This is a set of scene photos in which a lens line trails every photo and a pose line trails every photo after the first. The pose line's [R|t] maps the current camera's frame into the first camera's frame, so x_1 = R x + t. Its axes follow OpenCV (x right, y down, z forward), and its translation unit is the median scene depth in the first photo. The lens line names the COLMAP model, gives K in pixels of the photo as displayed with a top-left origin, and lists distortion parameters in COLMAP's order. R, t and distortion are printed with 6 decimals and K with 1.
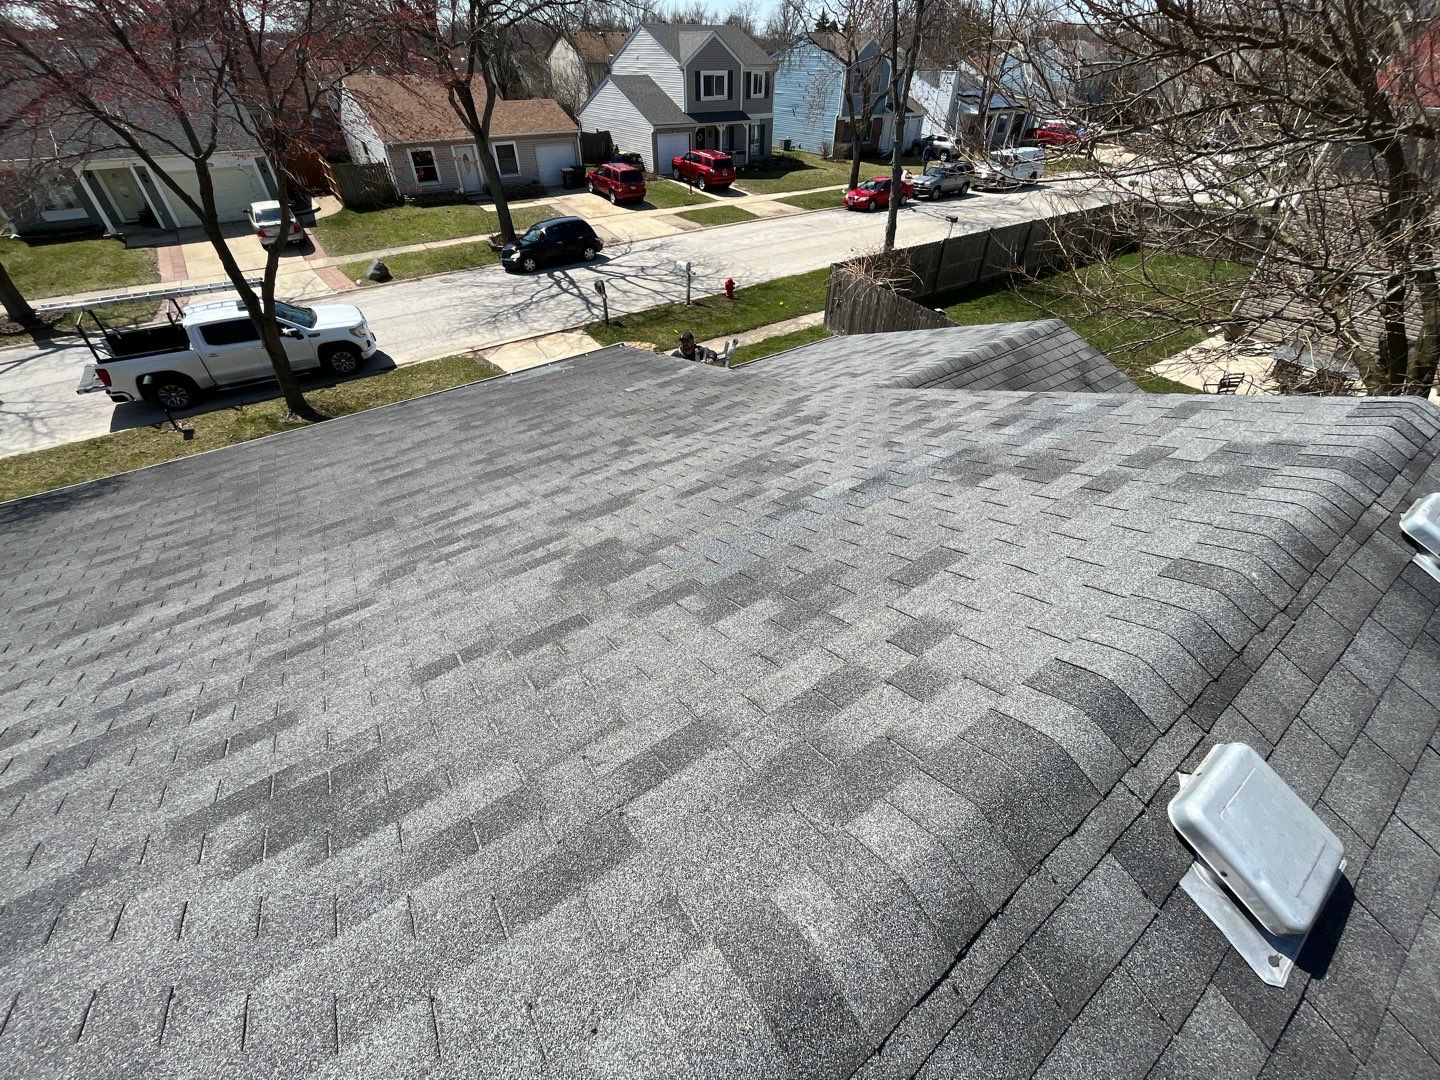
lens RADIAL K [[584.2, 0, 717.8], [0, 584.2, 538.1], [0, 0, 1]] dist [-0.001962, -0.000526]
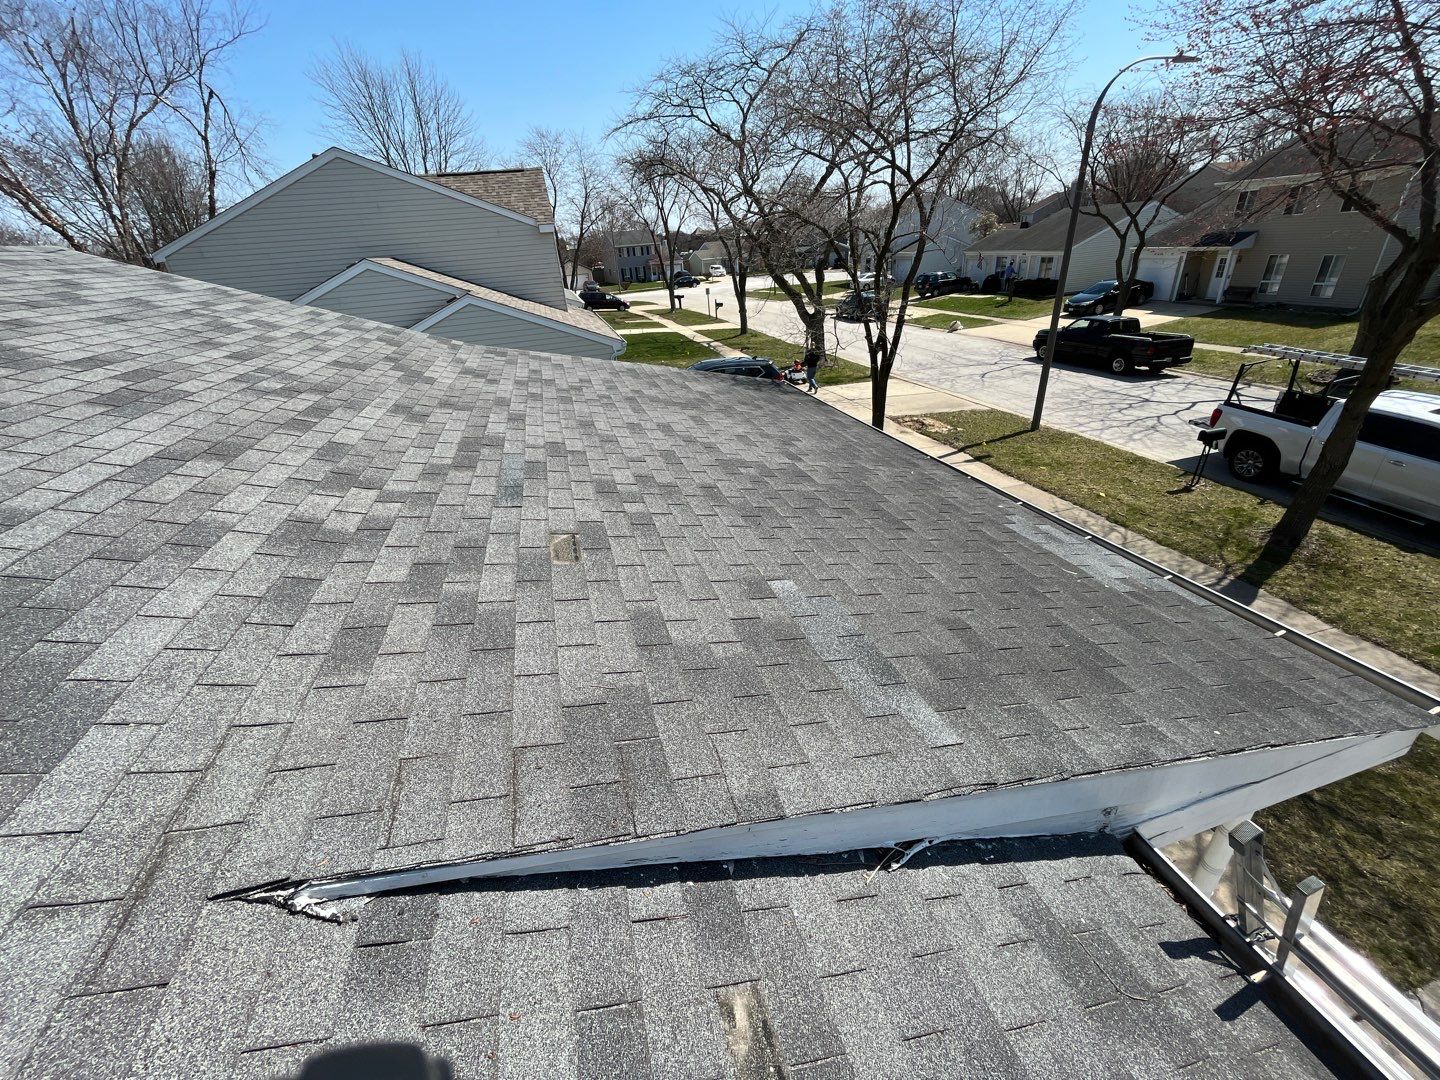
lens RADIAL K [[582.9, 0, 720.0], [0, 582.9, 540.0], [0, 0, 1]] dist [-0.006702, 0.000214]
pose [[-0.331425, 0.449523, -0.829510, 0.051290], [-0.551819, 0.620783, 0.556887, -0.141474], [0.765280, 0.642306, 0.042313, 0.284786]]
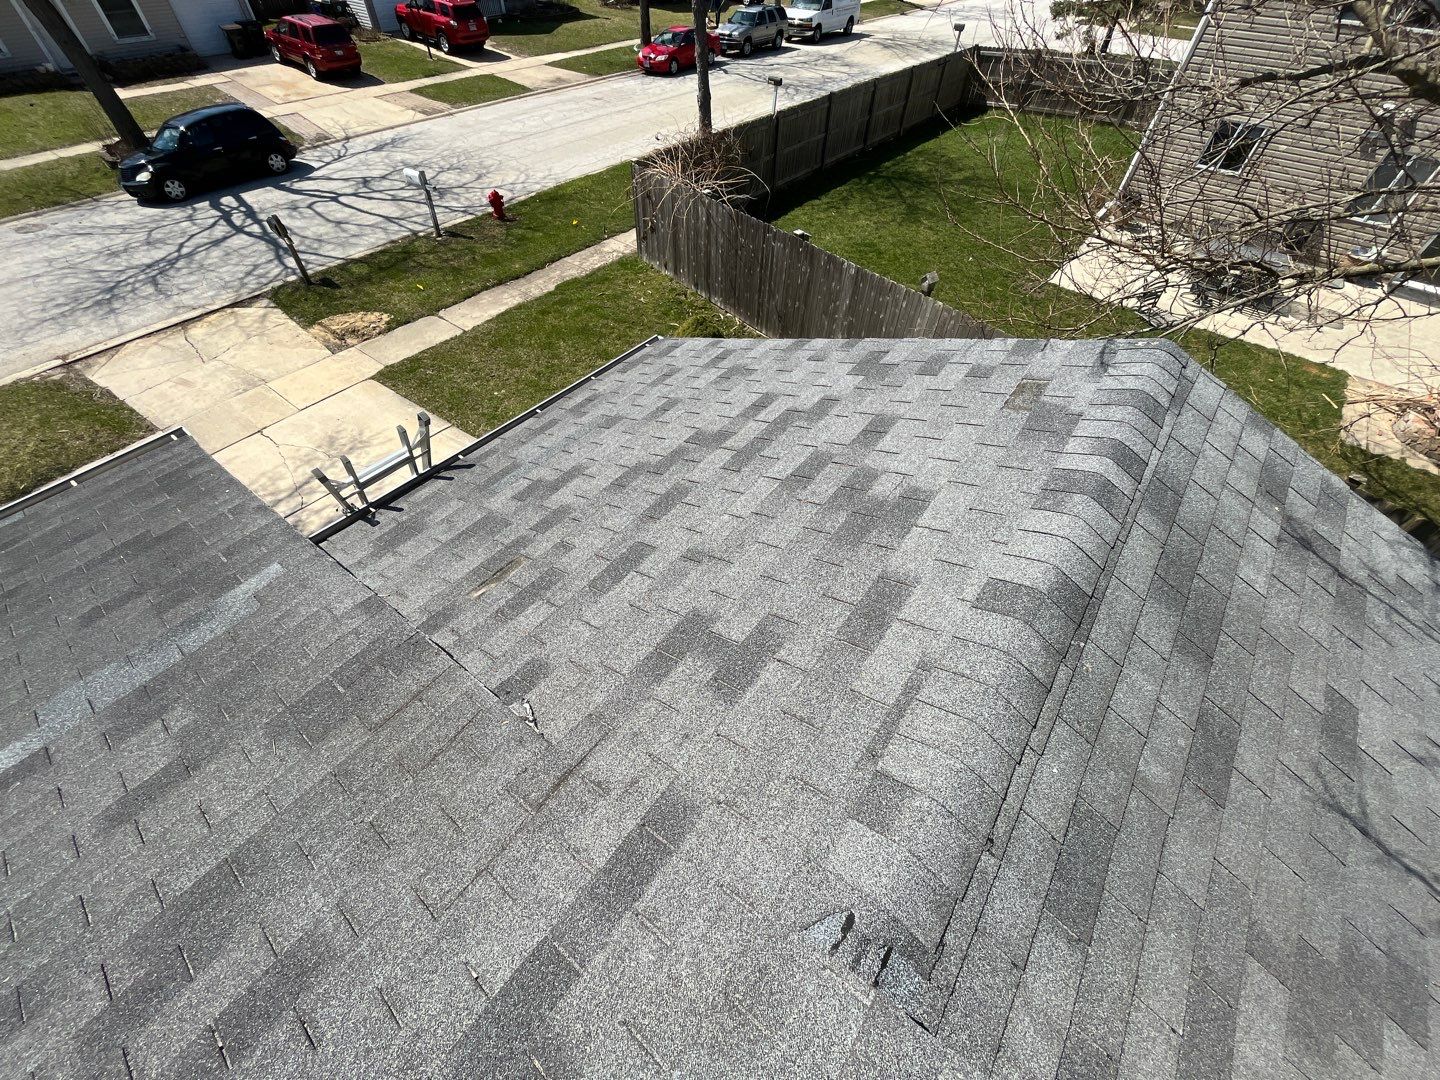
lens RADIAL K [[584.2, 0, 717.8], [0, 584.2, 538.1], [0, 0, 1]] dist [-0.001962, -0.000526]
pose [[0.959173, -0.200297, 0.199668, 0.050823], [0.166530, 0.970618, 0.173691, -0.109789], [-0.228591, -0.133349, 0.964346, 0.197779]]
